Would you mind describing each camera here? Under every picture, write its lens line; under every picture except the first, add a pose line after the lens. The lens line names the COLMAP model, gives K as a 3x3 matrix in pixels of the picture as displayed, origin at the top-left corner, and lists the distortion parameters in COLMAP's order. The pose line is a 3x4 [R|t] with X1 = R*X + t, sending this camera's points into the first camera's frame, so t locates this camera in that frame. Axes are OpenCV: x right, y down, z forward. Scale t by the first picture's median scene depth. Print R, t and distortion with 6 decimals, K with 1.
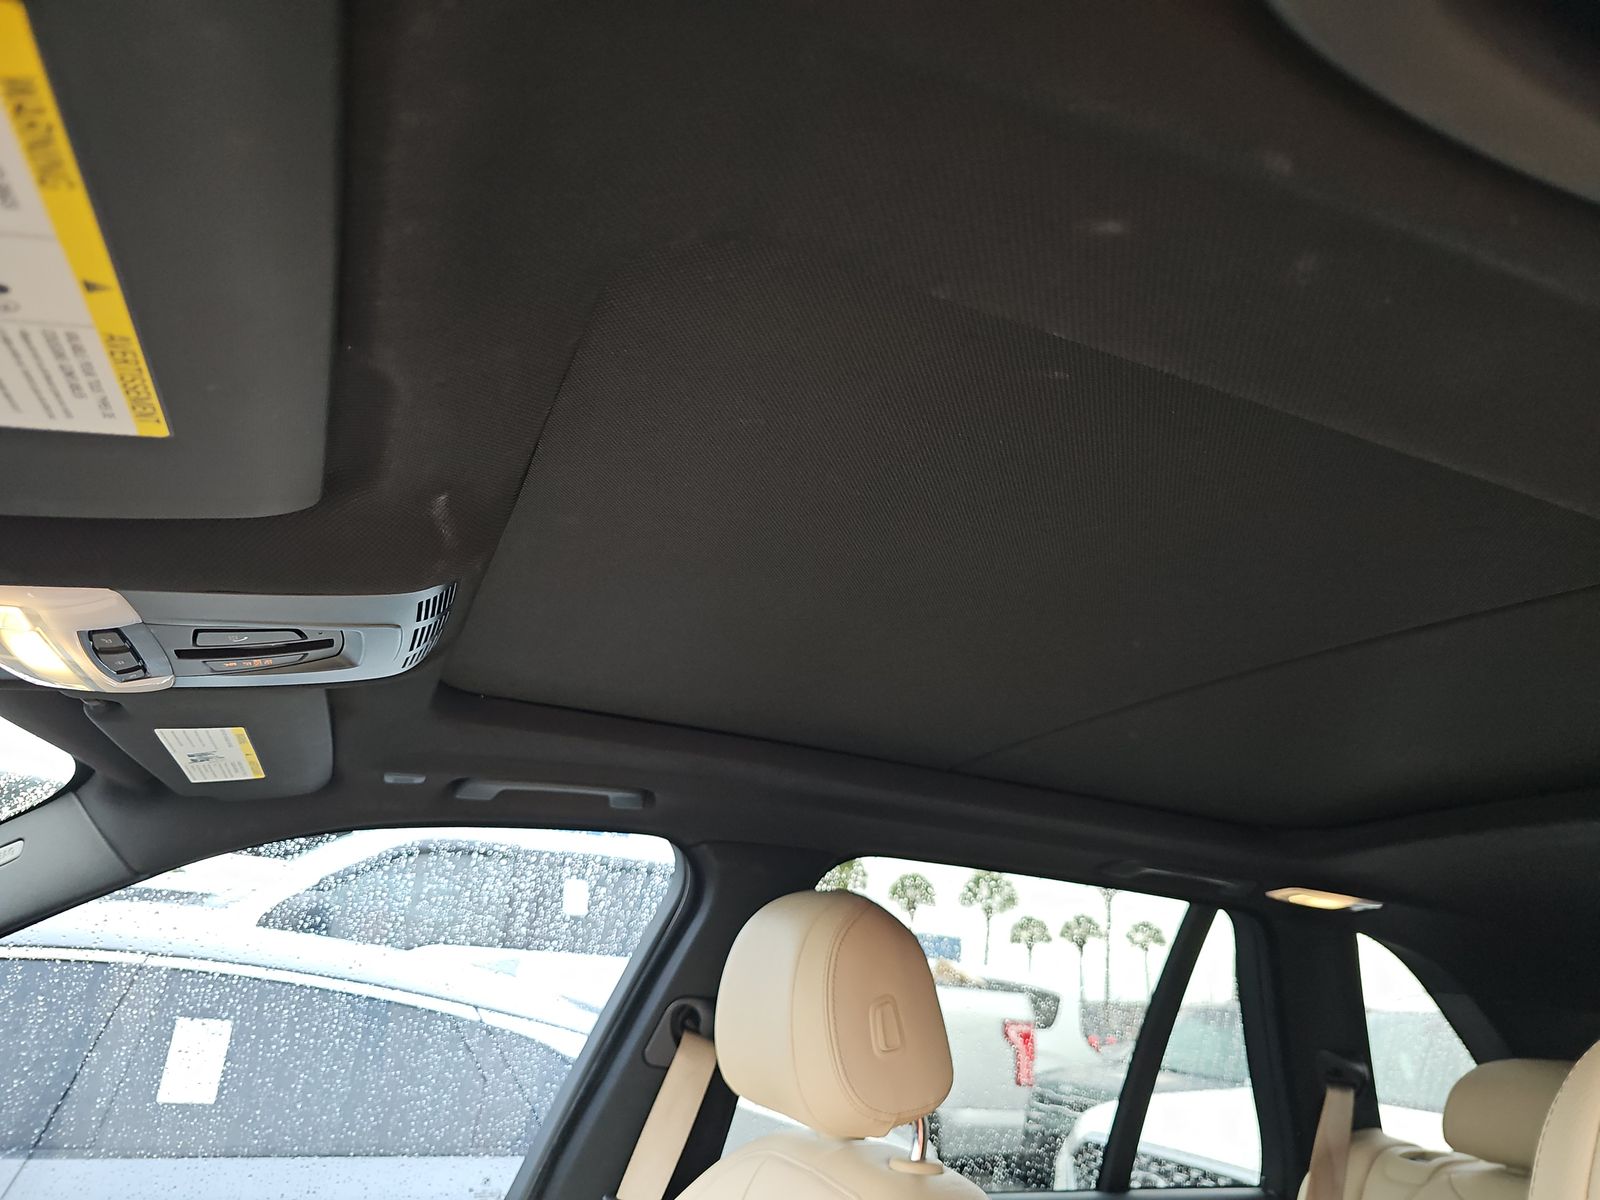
lens RADIAL K [[1054.0, 0, 806.0], [0, 1054.0, 590.9], [0, 0, 1]] dist [0.029734, -0.029687]
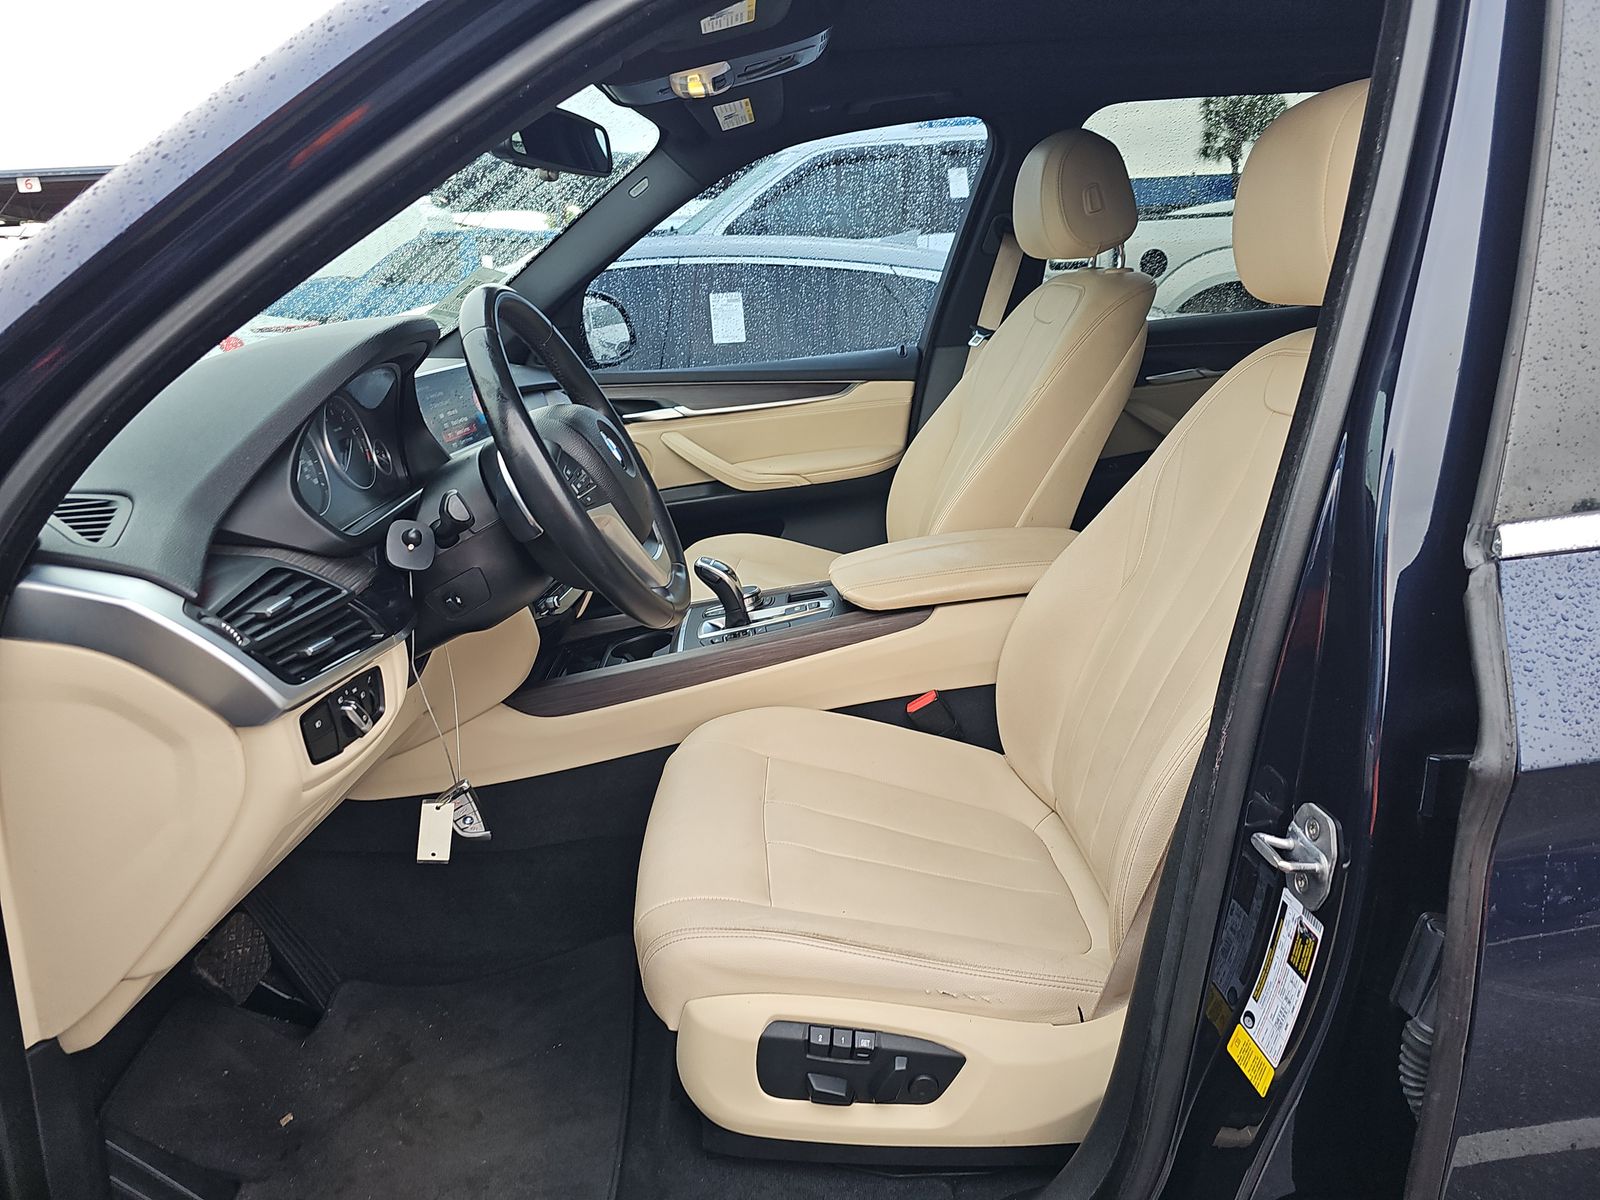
lens RADIAL K [[1054.0, 0, 807.9], [0, 1054.0, 597.9], [0, 0, 1]] dist [0.029734, -0.029687]
pose [[0.927573, -0.016056, -0.373296, 0.214556], [0.238924, 0.793612, 0.559549, -0.143841], [0.287268, -0.608212, 0.739970, -0.695102]]
